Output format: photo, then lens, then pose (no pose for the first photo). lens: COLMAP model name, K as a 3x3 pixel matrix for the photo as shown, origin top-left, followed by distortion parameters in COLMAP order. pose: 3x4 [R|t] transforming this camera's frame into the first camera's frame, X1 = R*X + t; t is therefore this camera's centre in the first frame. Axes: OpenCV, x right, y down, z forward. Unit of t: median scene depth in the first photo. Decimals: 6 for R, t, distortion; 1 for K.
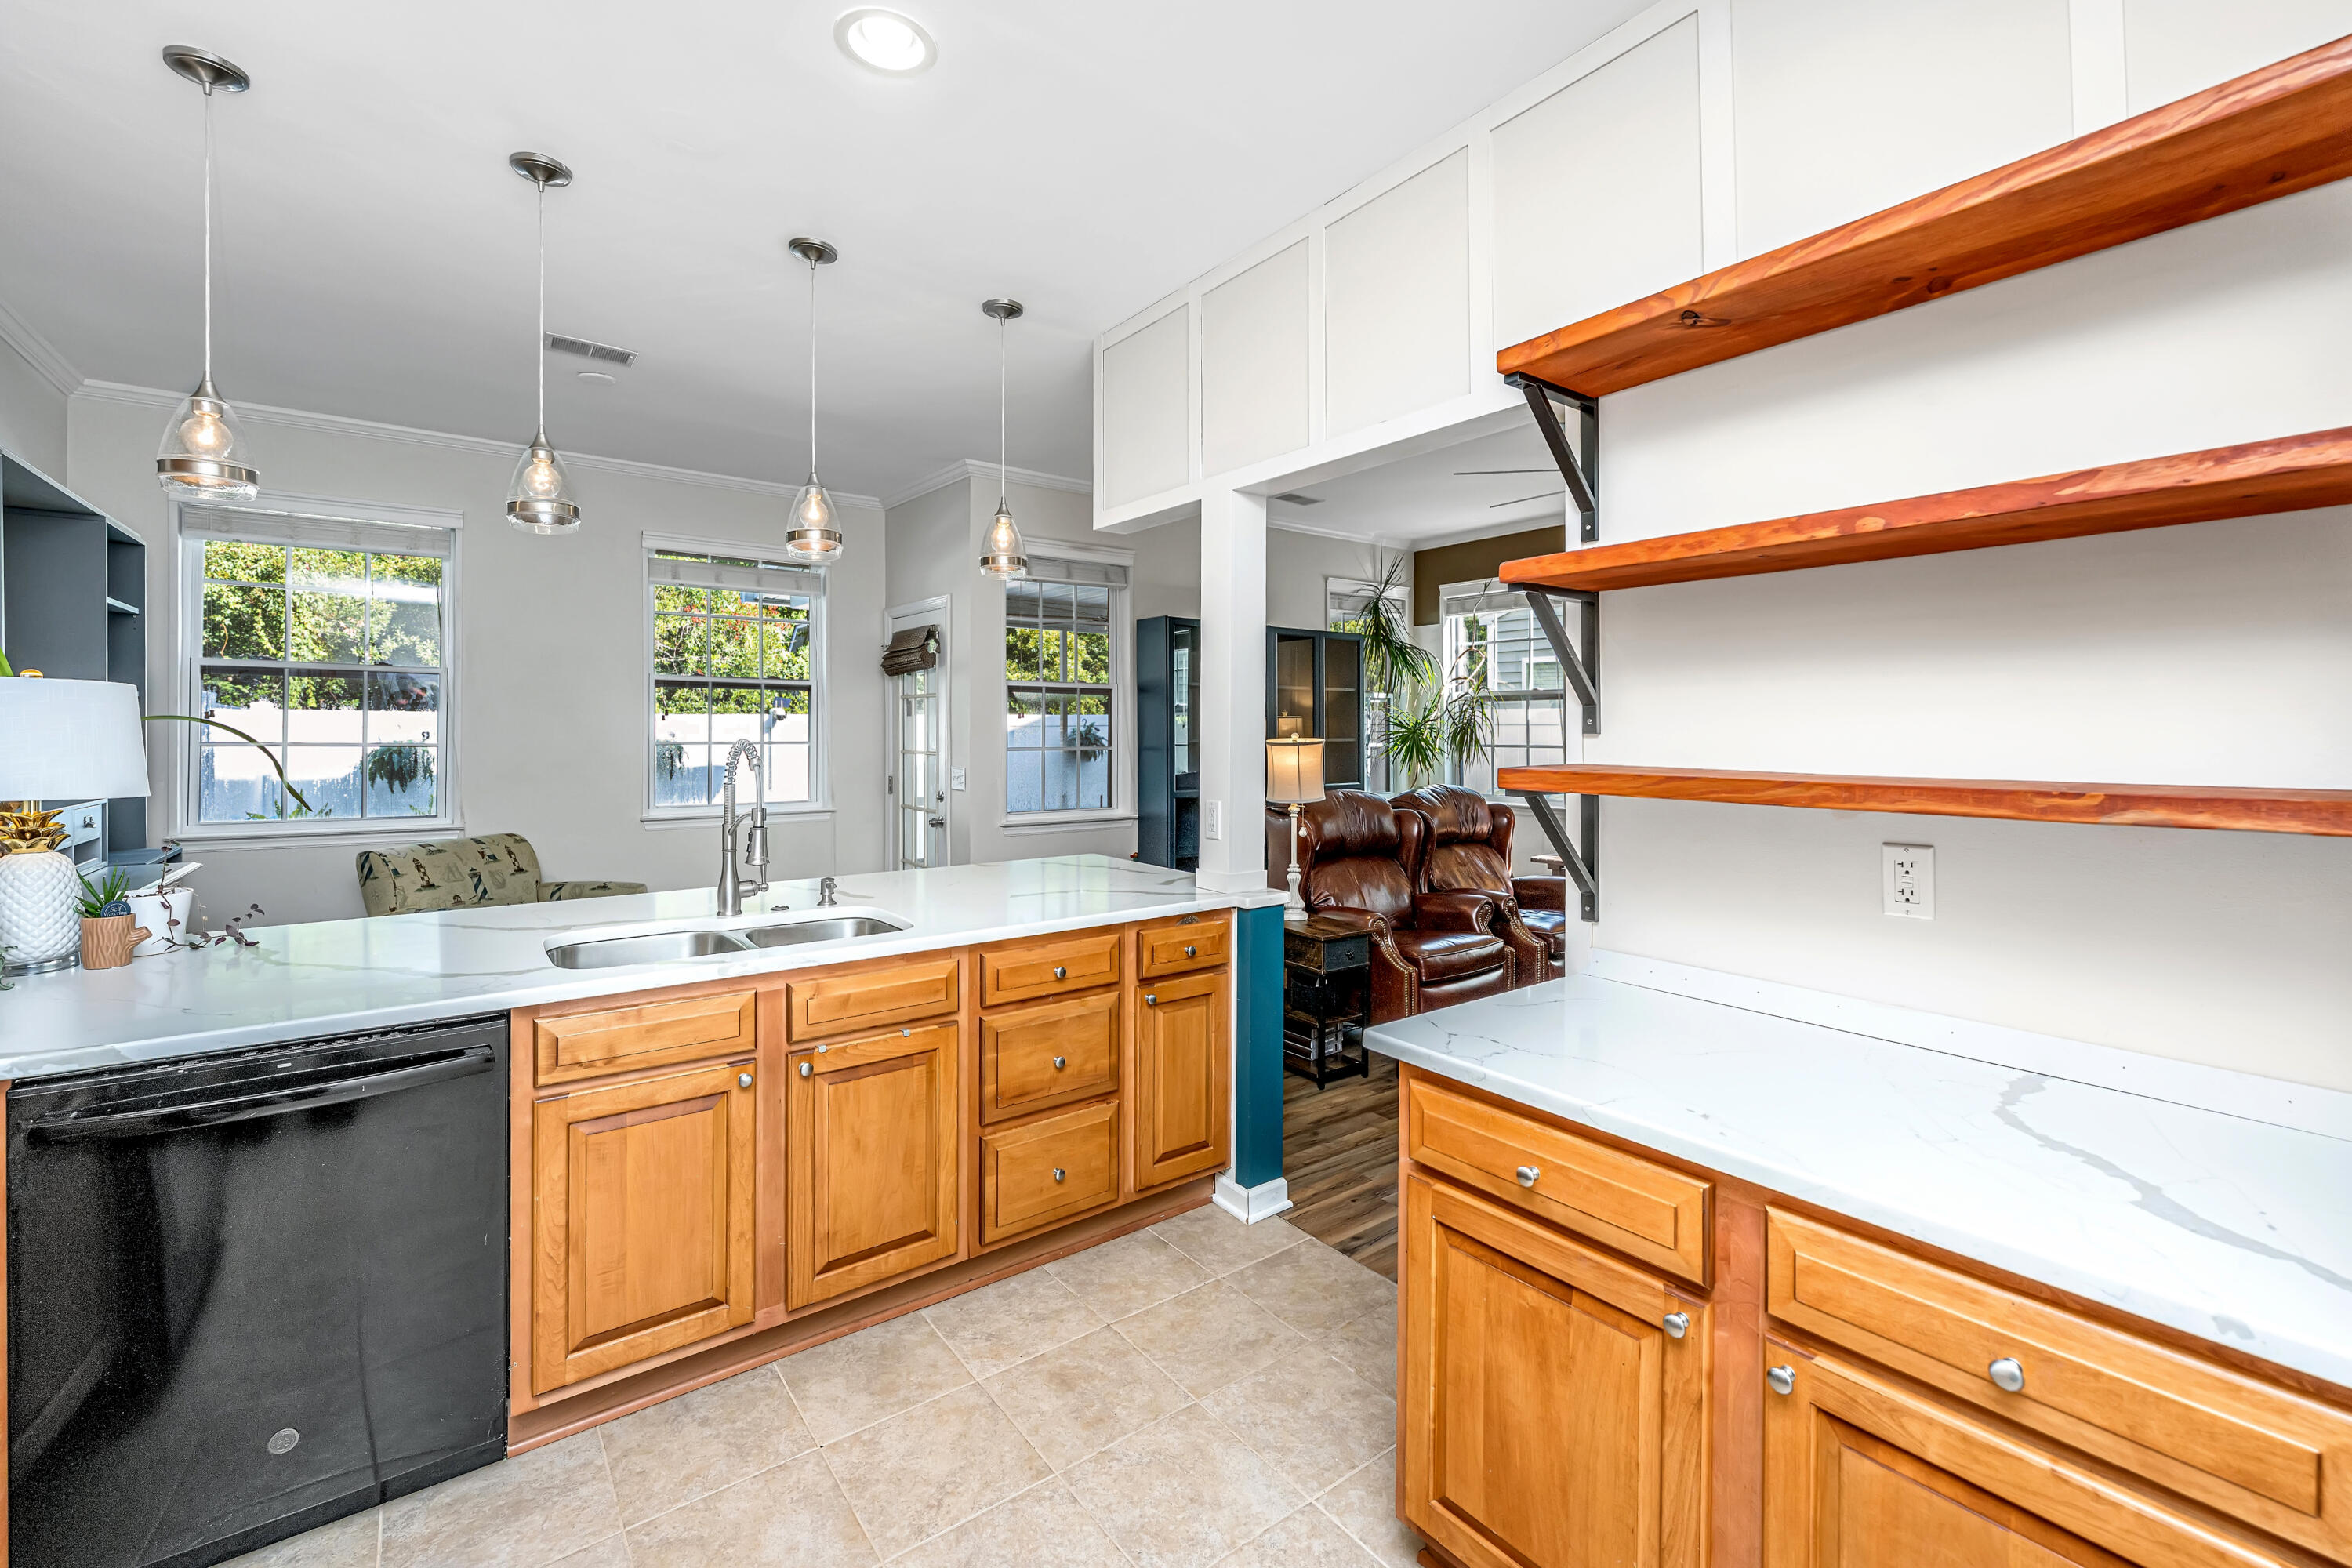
lens RADIAL K [[988.8, 0, 1172.7], [0, 988.8, 730.2], [0, 0, 1]] dist [-0.003520, 0.000830]
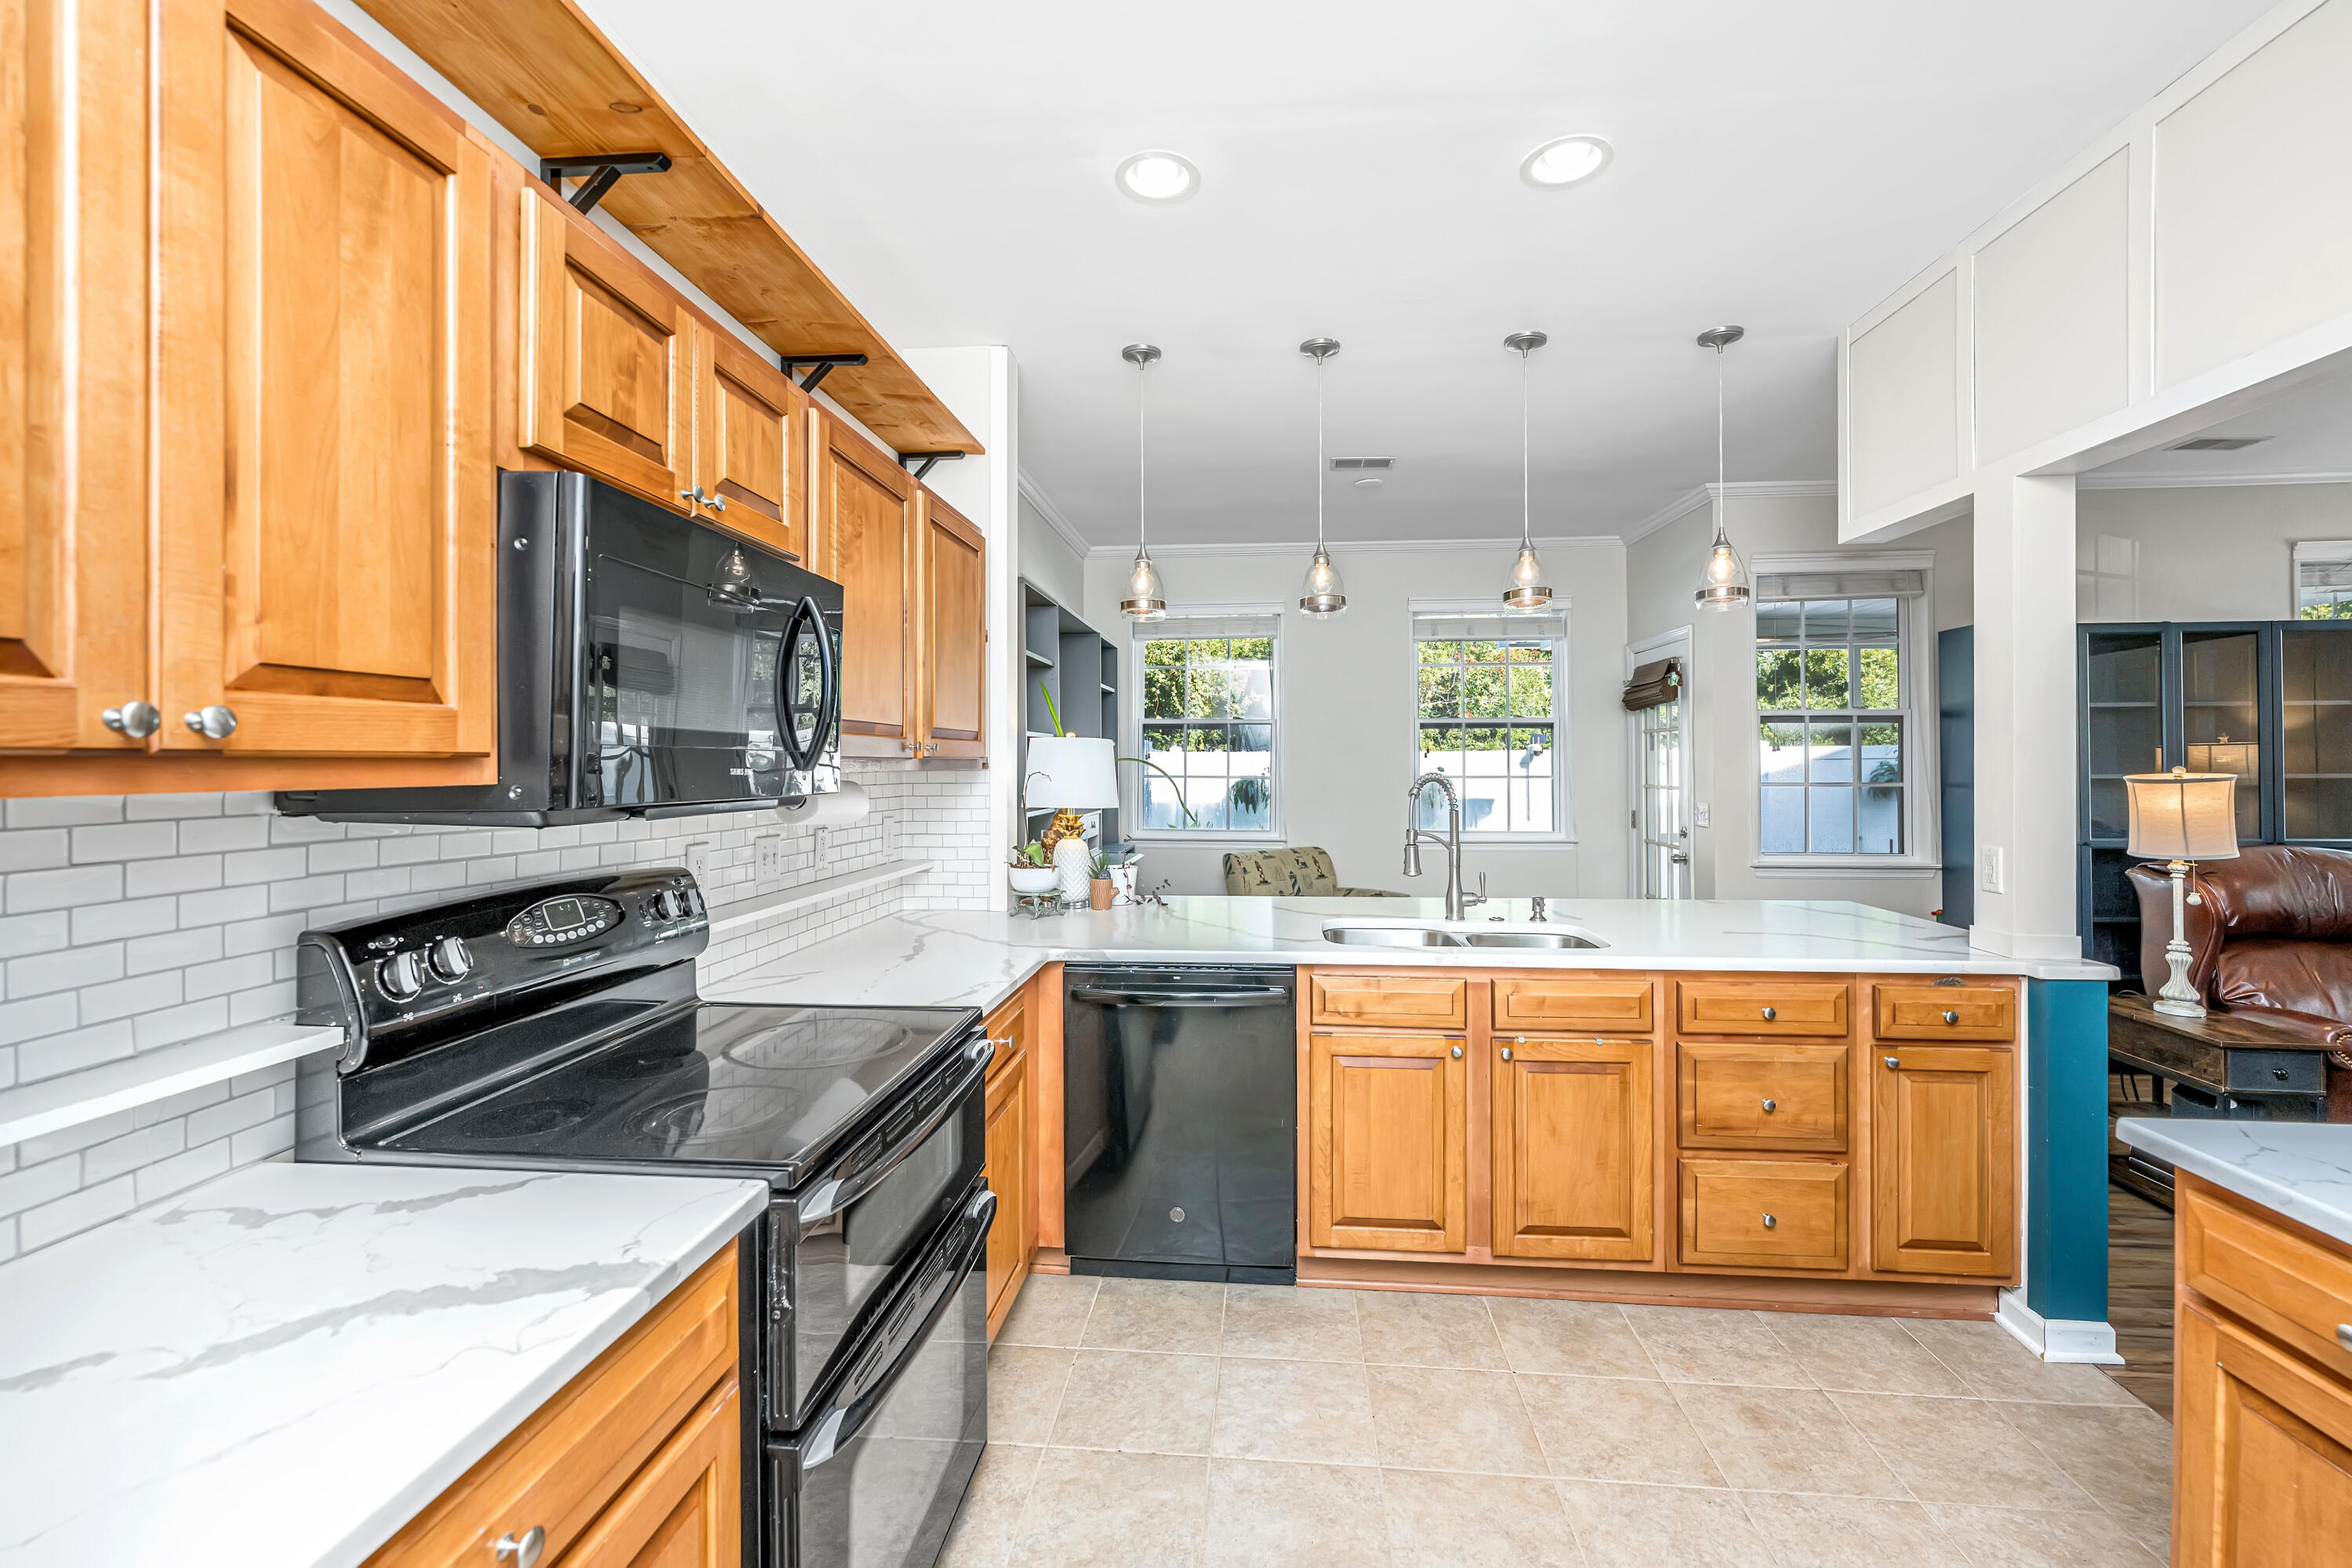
lens RADIAL K [[988.8, 0, 1172.7], [0, 988.8, 730.2], [0, 0, 1]] dist [-0.003520, 0.000830]
pose [[0.729778, -0.029069, -0.683065, 0.128548], [0.005098, 0.999299, -0.037081, -0.000330], [0.683665, 0.023579, 0.729415, -0.117119]]
